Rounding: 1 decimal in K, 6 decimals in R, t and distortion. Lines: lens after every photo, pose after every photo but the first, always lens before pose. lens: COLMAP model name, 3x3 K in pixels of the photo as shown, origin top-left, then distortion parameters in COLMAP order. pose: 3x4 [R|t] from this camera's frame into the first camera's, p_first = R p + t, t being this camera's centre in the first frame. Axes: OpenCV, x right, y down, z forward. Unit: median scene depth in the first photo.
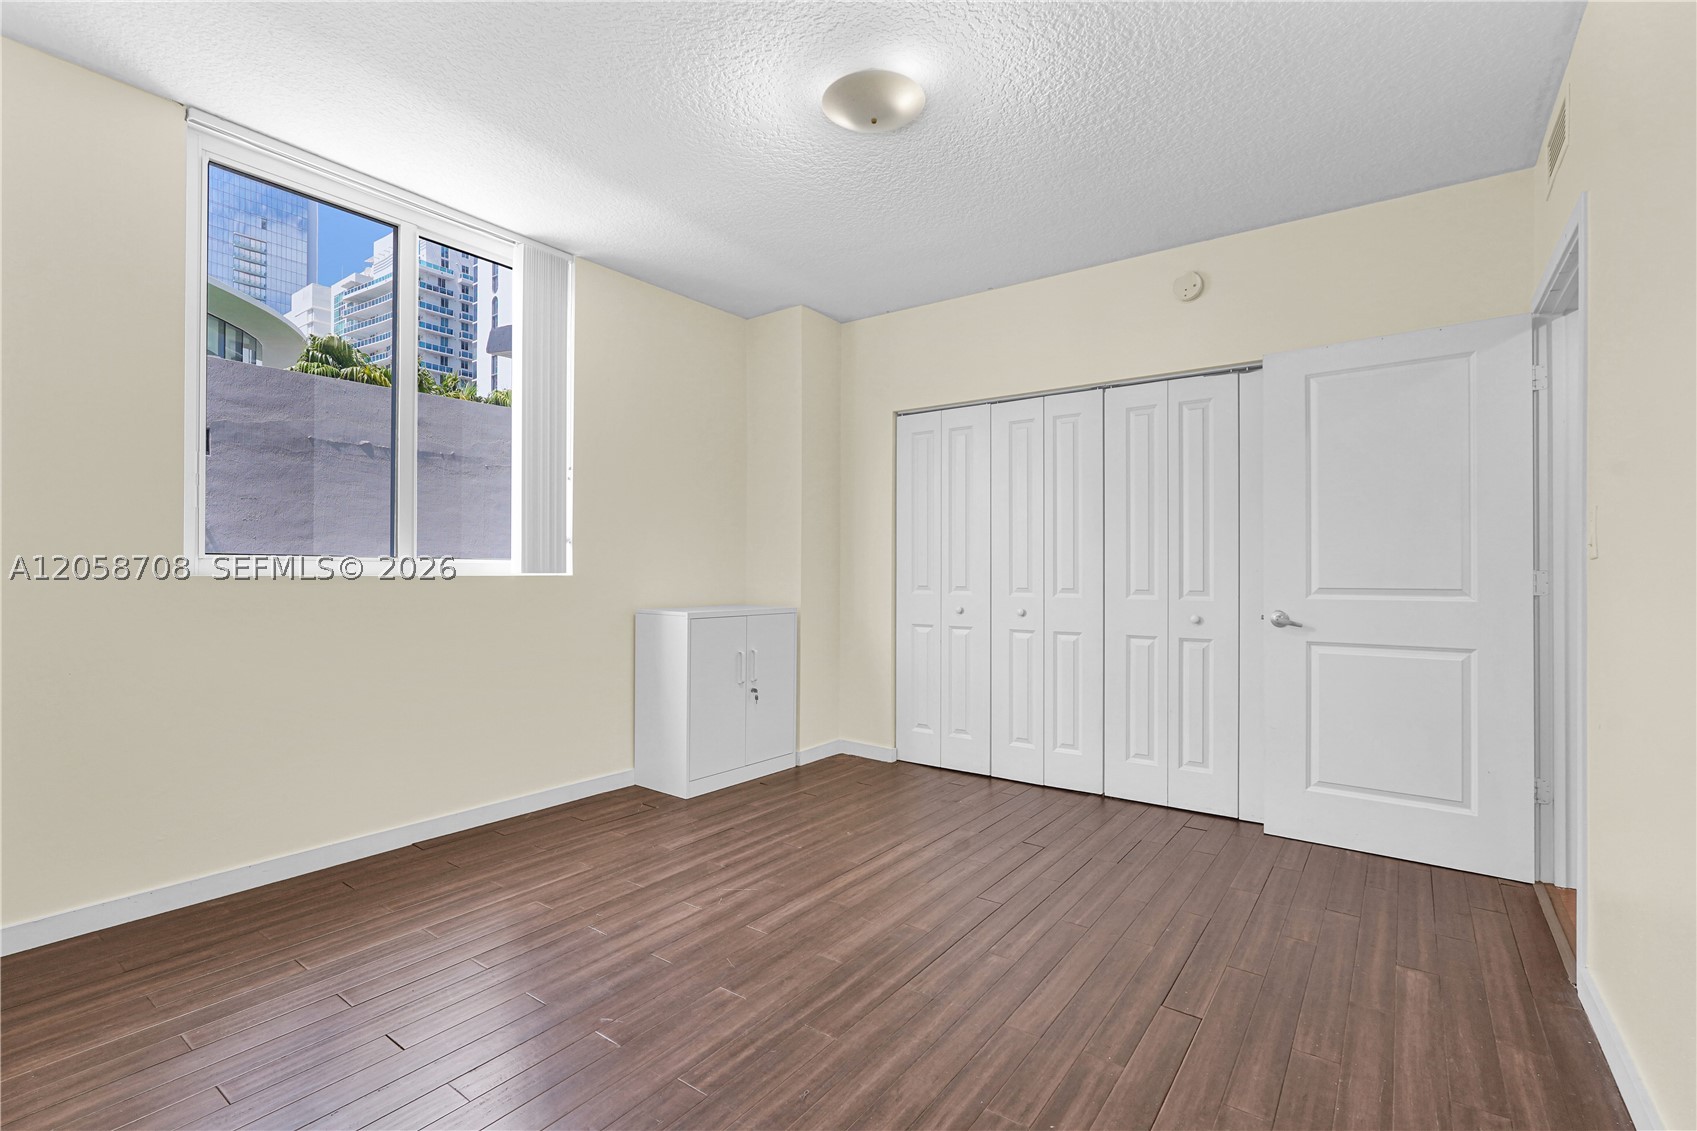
lens RADIAL K [[762.9, 0, 845.7], [0, 762.9, 568.8], [0, 0, 1]] dist [-0.025863, 0.010552]
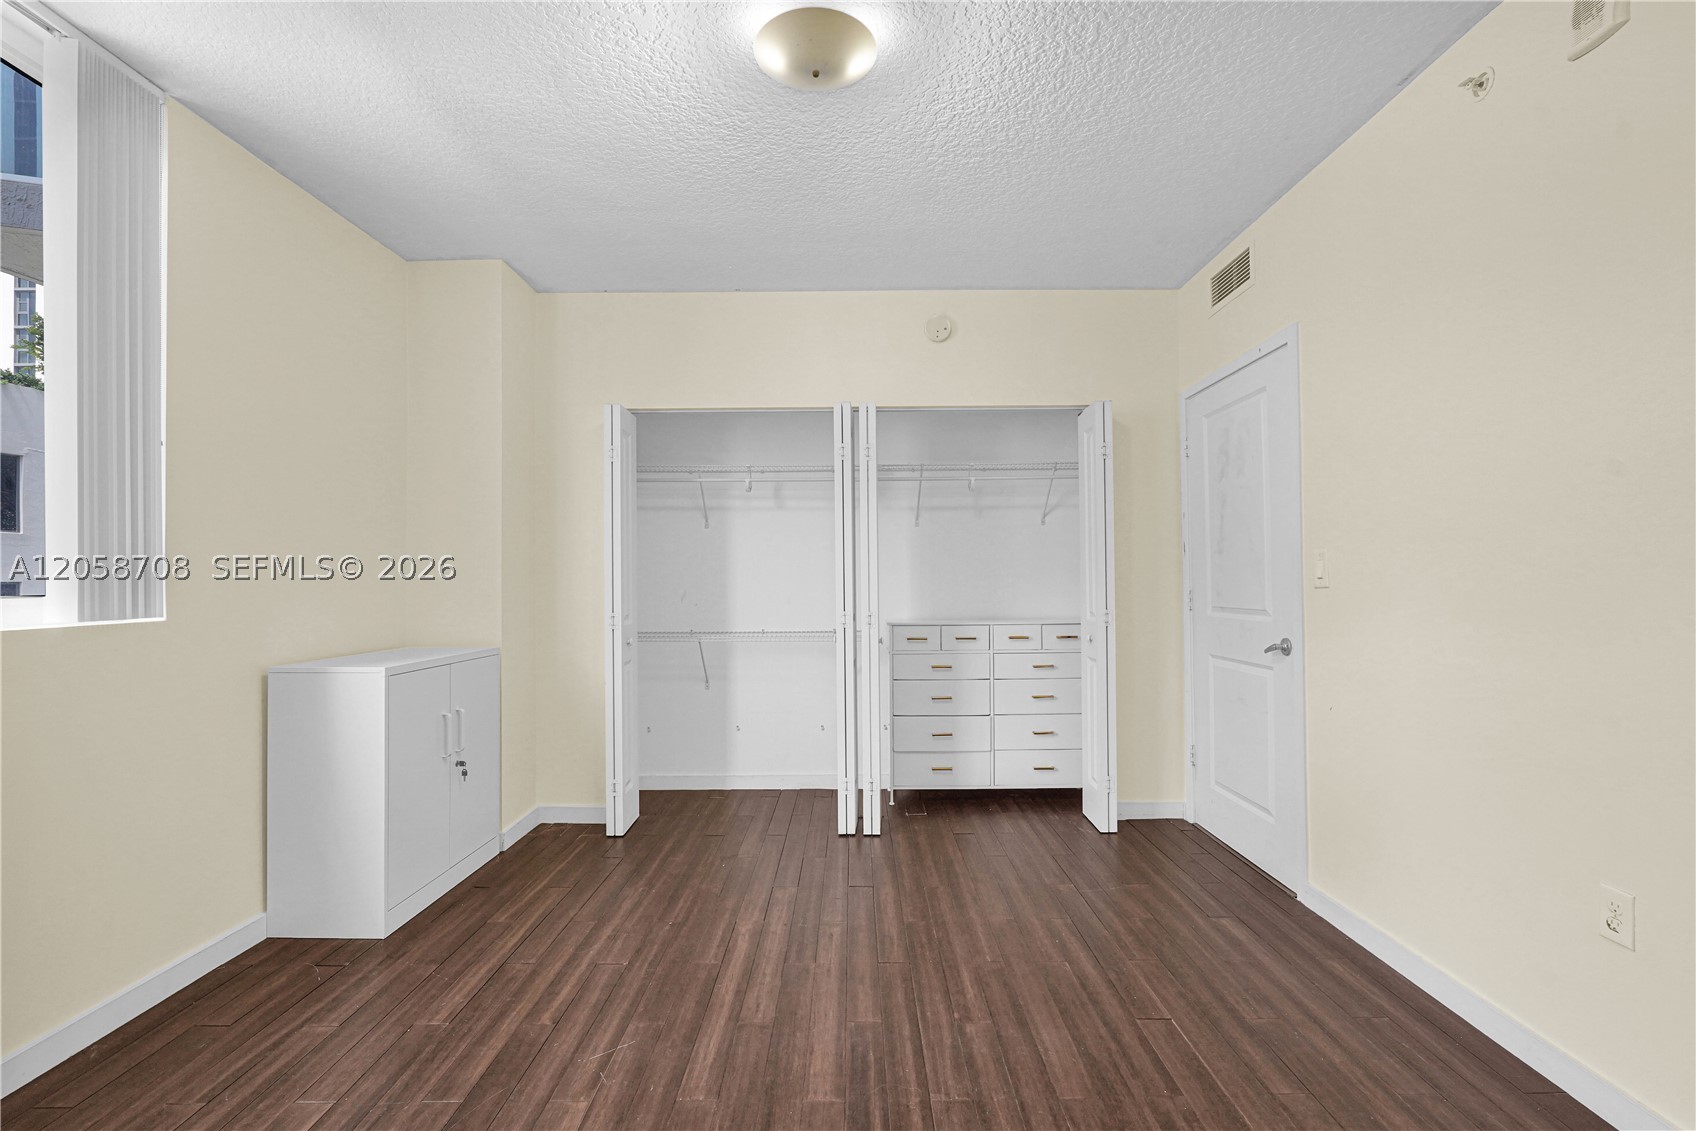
lens RADIAL K [[762.4, 0, 845.2], [0, 762.4, 568.8], [0, 0, 1]] dist [-0.025863, 0.010552]
pose [[0.807384, -0.001040, 0.590025, -0.338636], [0.008197, 0.999922, -0.009455, -0.027038], [-0.589969, 0.012470, 0.807329, 0.244423]]
